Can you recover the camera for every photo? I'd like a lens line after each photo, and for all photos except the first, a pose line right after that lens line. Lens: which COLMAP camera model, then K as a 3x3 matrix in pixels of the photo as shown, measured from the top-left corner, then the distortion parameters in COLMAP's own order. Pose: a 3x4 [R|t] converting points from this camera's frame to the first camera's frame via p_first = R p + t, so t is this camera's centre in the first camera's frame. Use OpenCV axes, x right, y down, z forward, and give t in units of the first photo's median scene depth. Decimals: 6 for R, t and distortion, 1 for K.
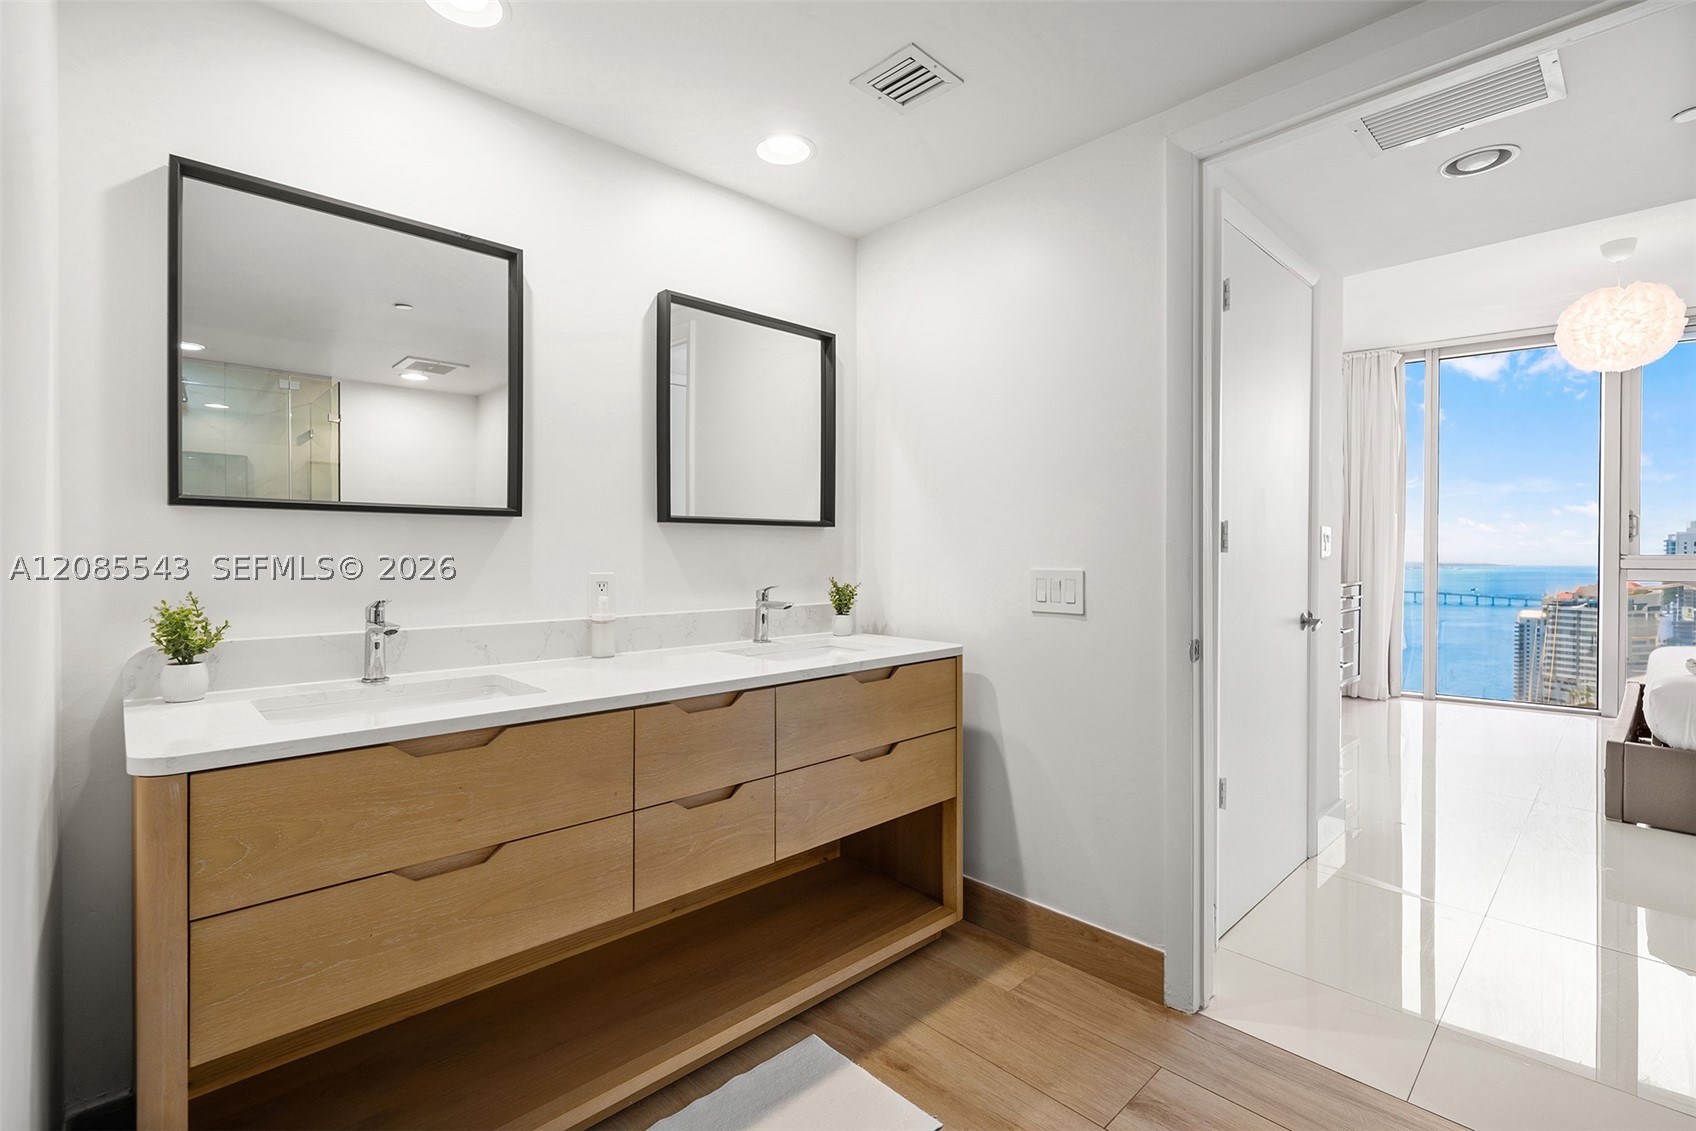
lens RADIAL K [[761.1, 0, 853.1], [0, 761.1, 550.6], [0, 0, 1]] dist [0.001500, -0.000001]
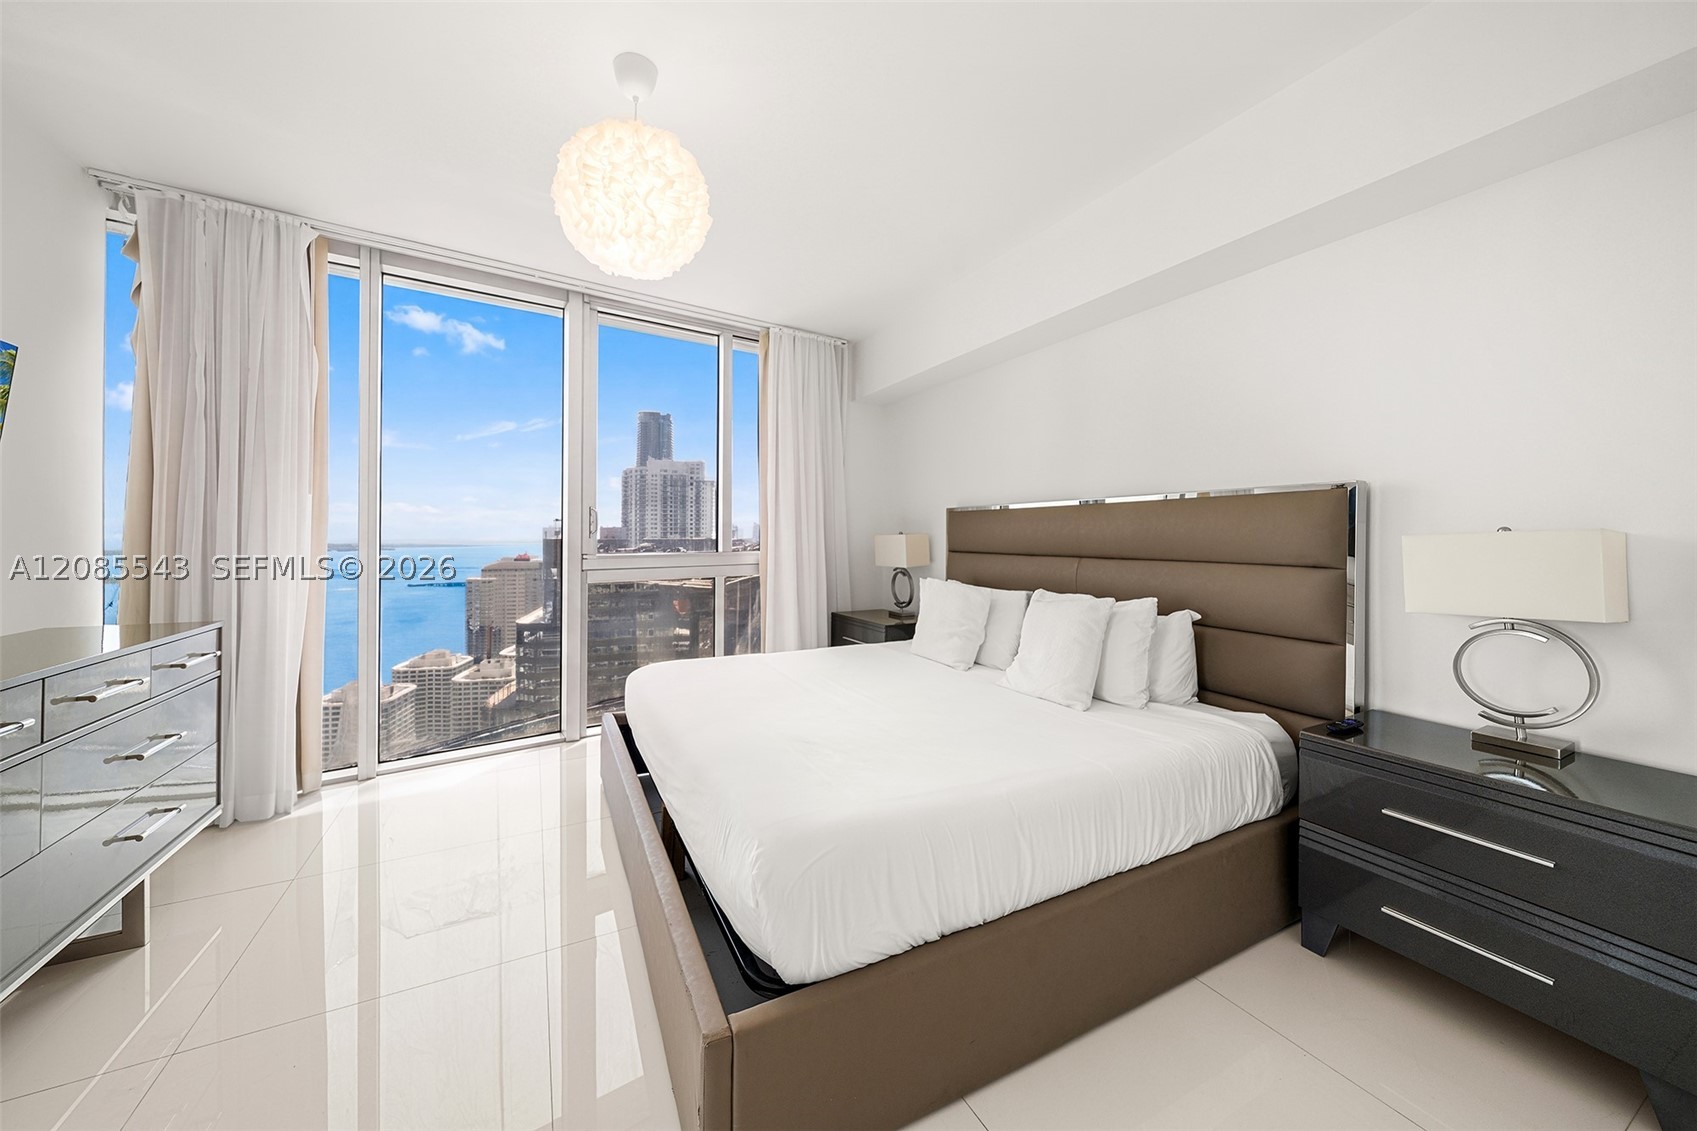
lens RADIAL K [[584.0, 0, 838.7], [0, 584.0, 540.0], [0, 0, 1]] dist [-0.008031, 0.000084]
pose [[0.290178, 0.007820, 0.956941, 0.412044], [0.001854, 0.999960, -0.008734, -0.010595], [-0.956971, 0.004309, 0.290152, 0.484029]]
